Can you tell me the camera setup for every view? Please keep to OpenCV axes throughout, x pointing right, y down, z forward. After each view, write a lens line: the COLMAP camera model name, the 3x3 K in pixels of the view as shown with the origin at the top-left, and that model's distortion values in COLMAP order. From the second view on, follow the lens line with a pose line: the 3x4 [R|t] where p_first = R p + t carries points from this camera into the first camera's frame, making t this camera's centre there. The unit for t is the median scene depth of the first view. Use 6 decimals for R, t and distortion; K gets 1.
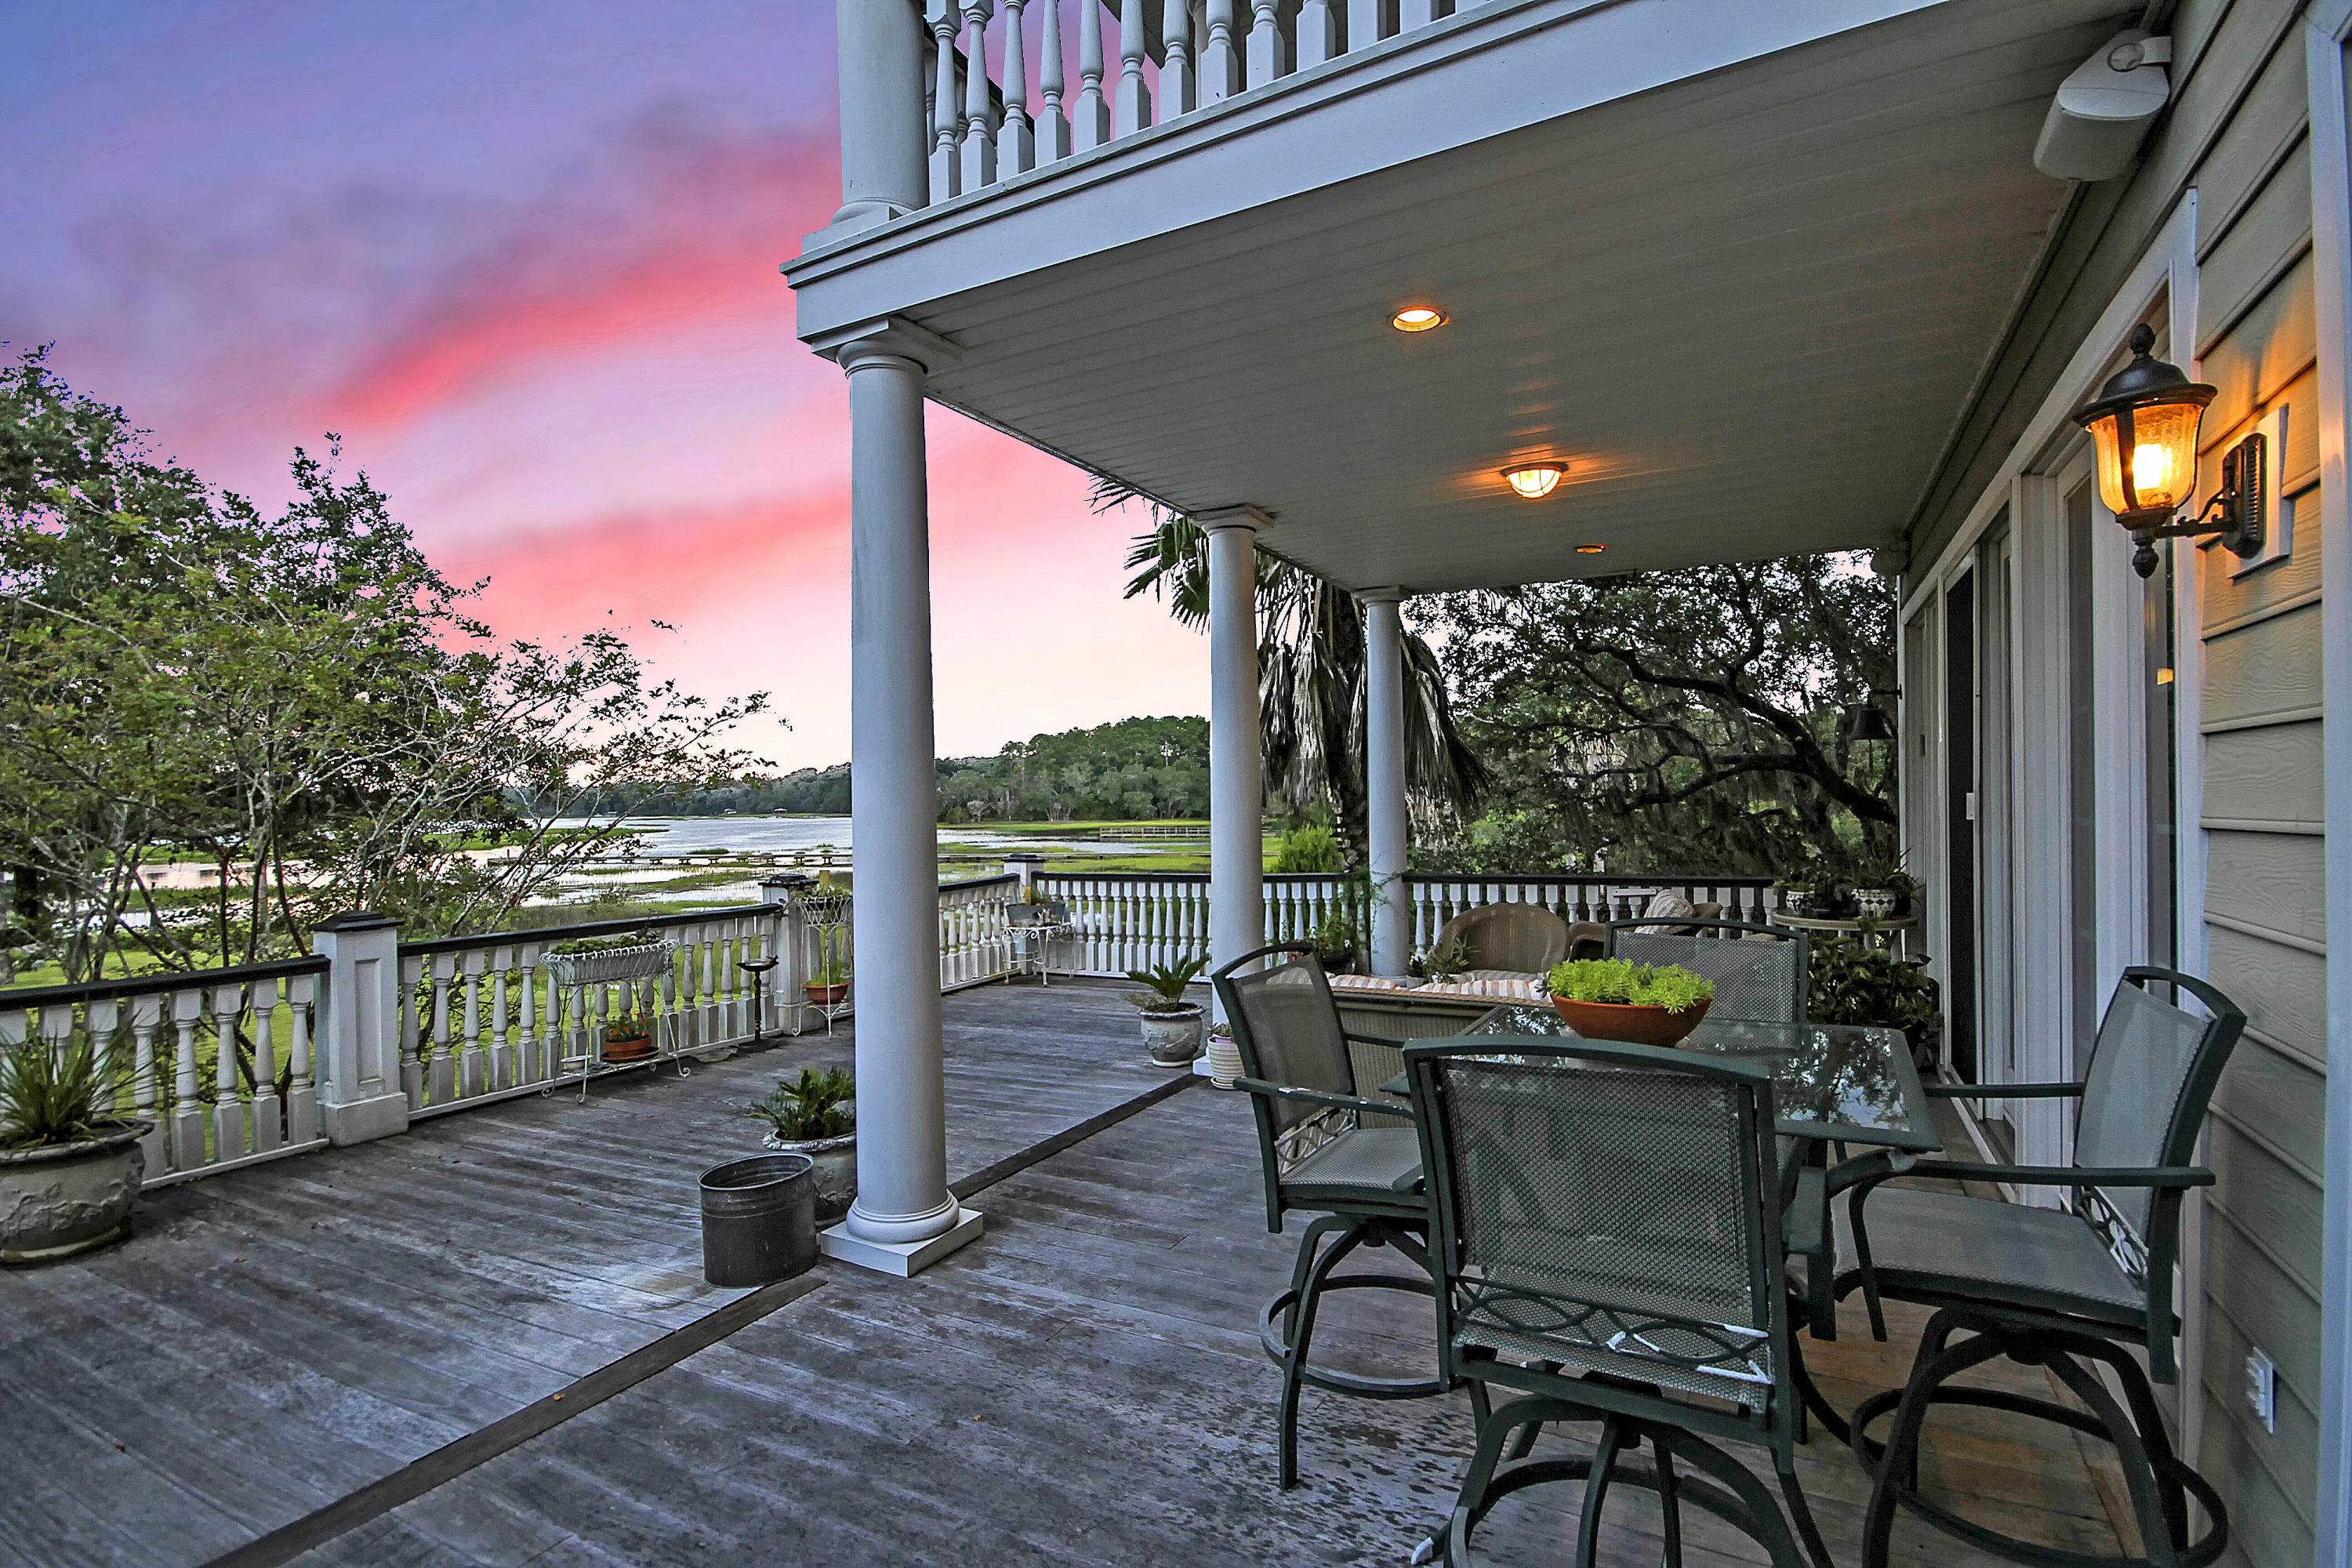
lens RADIAL K [[1109.6, 0, 1204.2], [0, 1109.6, 797.5], [0, 0, 1]] dist [0.002041, -0.002988]
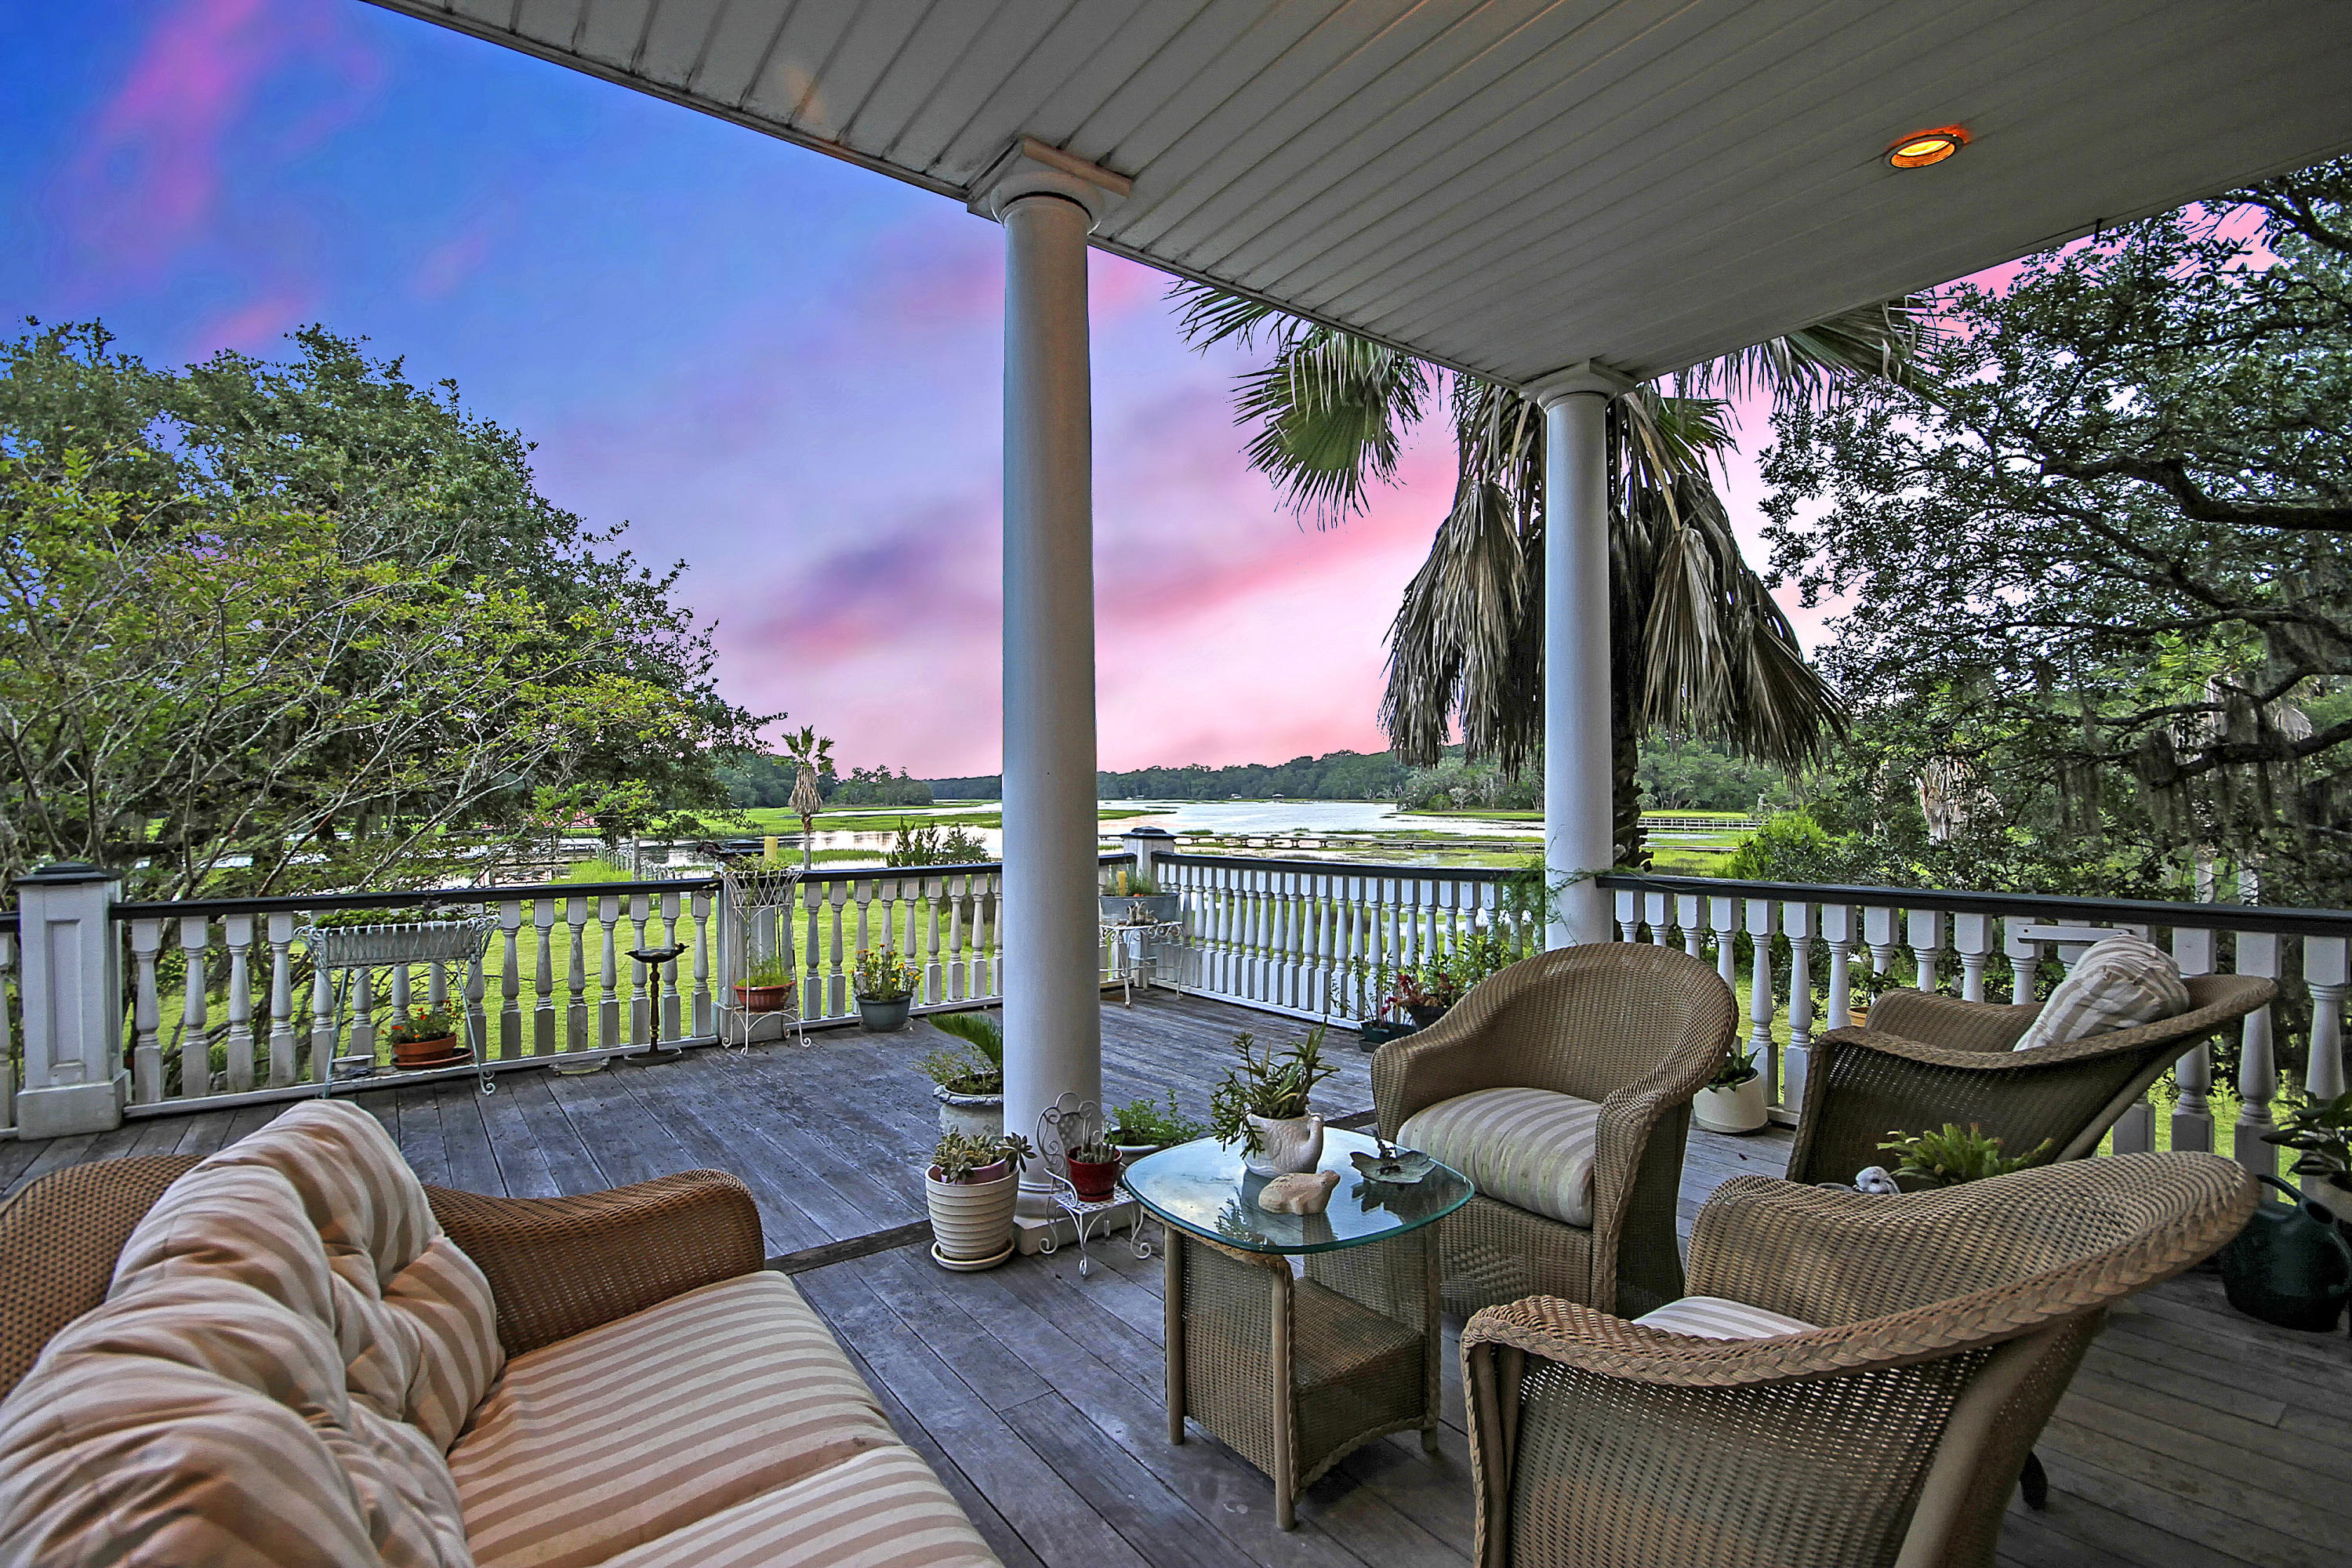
lens RADIAL K [[1109.6, 0, 1190.4], [0, 1109.6, 801.6], [0, 0, 1]] dist [0.002041, -0.002988]
pose [[0.901161, 0.012957, -0.433290, 0.197855], [-0.006555, 0.999846, 0.016265, 0.020439], [0.433434, -0.011817, 0.901108, 0.332046]]
